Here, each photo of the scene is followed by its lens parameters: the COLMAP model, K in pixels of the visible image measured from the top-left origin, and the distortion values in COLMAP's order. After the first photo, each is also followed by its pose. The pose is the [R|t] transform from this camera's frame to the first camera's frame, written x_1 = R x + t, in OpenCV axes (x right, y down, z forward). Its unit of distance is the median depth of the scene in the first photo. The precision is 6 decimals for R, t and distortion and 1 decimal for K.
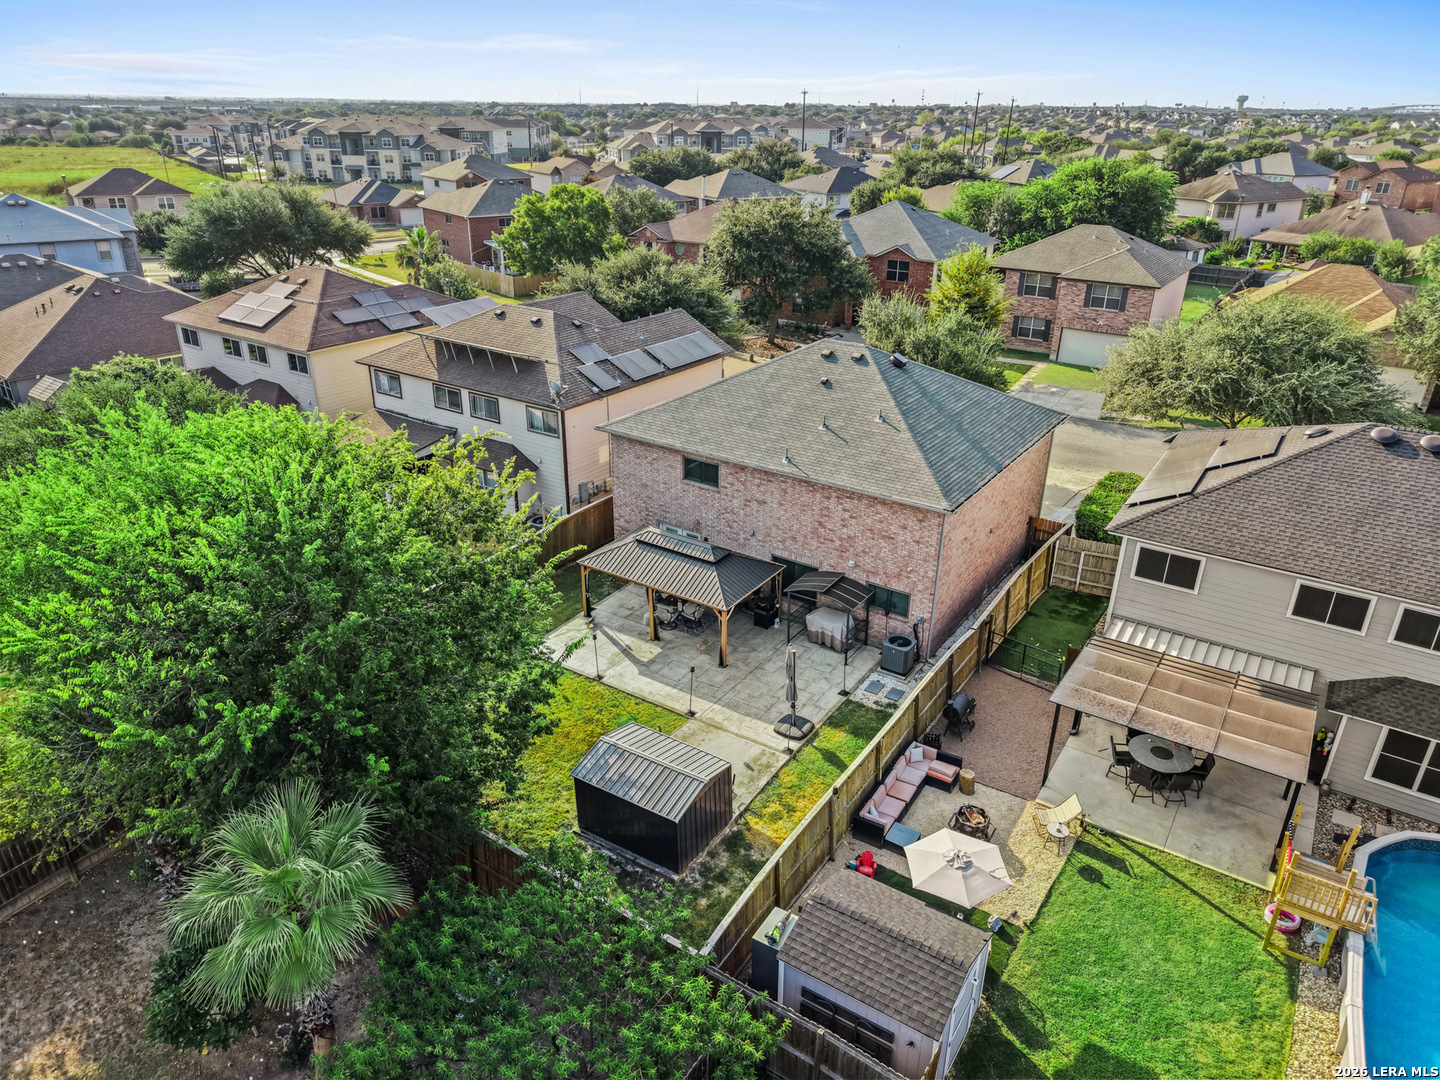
lens RADIAL K [[961.9, 0, 720.0], [0, 961.9, 540.0], [0, 0, 1]] dist [0.069207, -0.096903]
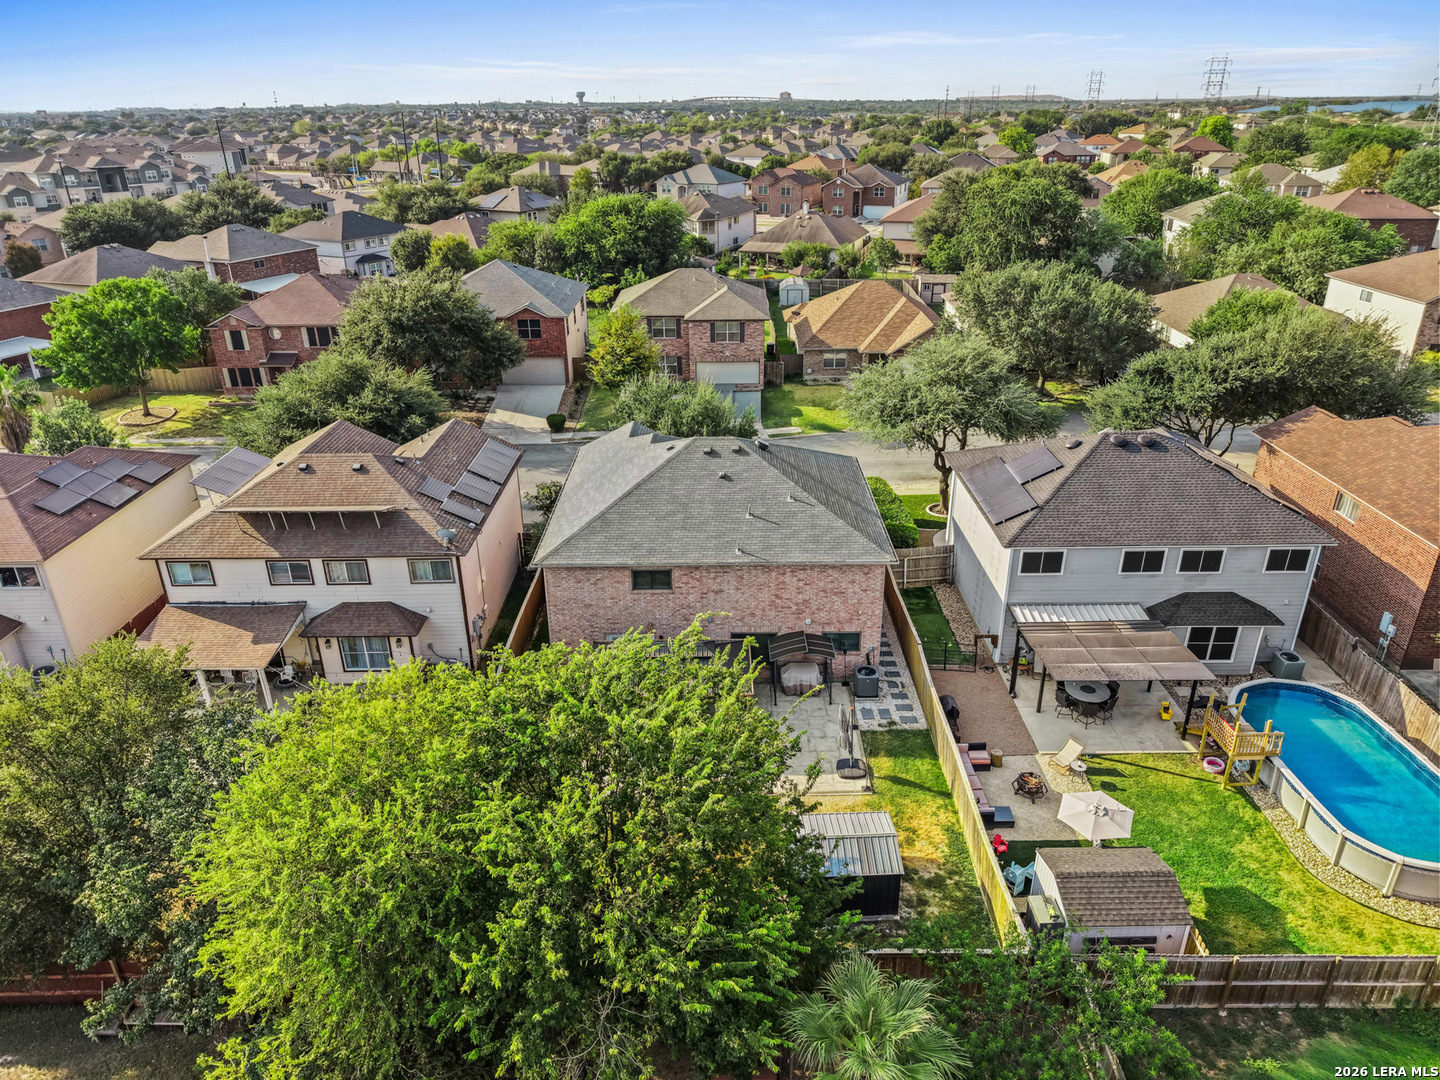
lens RADIAL K [[989.3, 0, 719.4], [0, 989.3, 490.6], [0, 0, 1]] dist [0.069582, -0.108995]
pose [[0.828669, -0.227494, 0.511424, -0.579451], [0.250932, 0.967710, 0.023873, -0.200649], [-0.500341, 0.108550, 0.858997, -0.024255]]
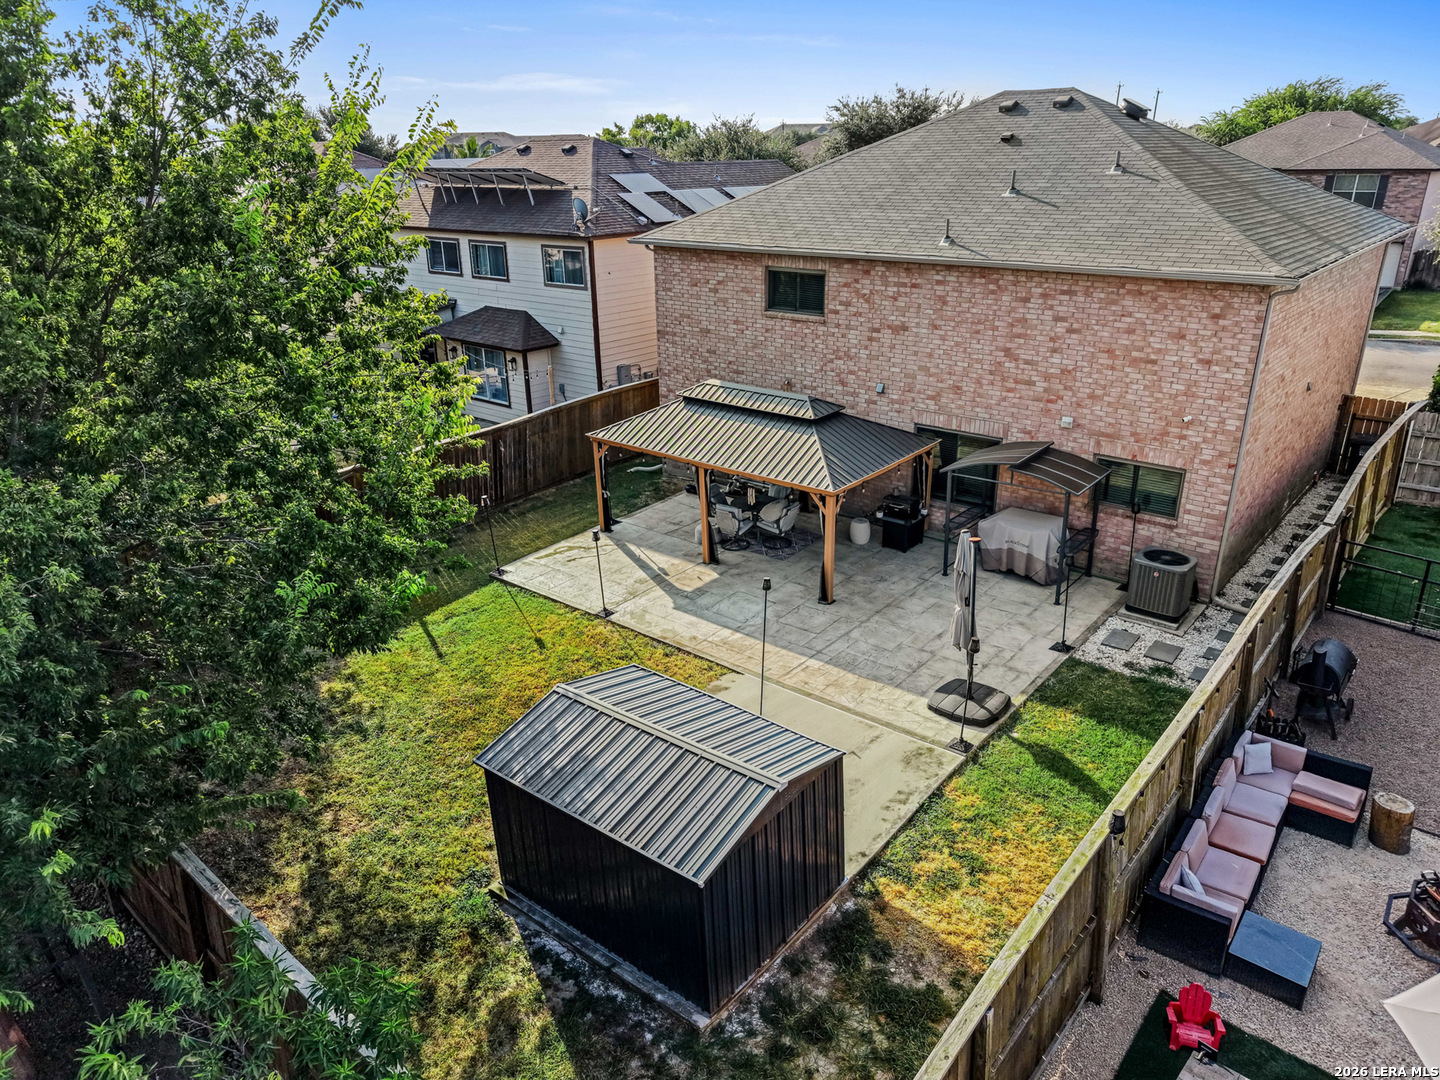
lens RADIAL K [[987.8, 0, 720.0], [0, 987.8, 540.0], [0, 0, 1]] dist [0.005049, 0.000356]
pose [[0.993905, 0.014703, -0.109260, 0.003058], [-0.019688, 0.998807, -0.044690, 0.127137], [0.108472, 0.046569, 0.993008, 0.445366]]
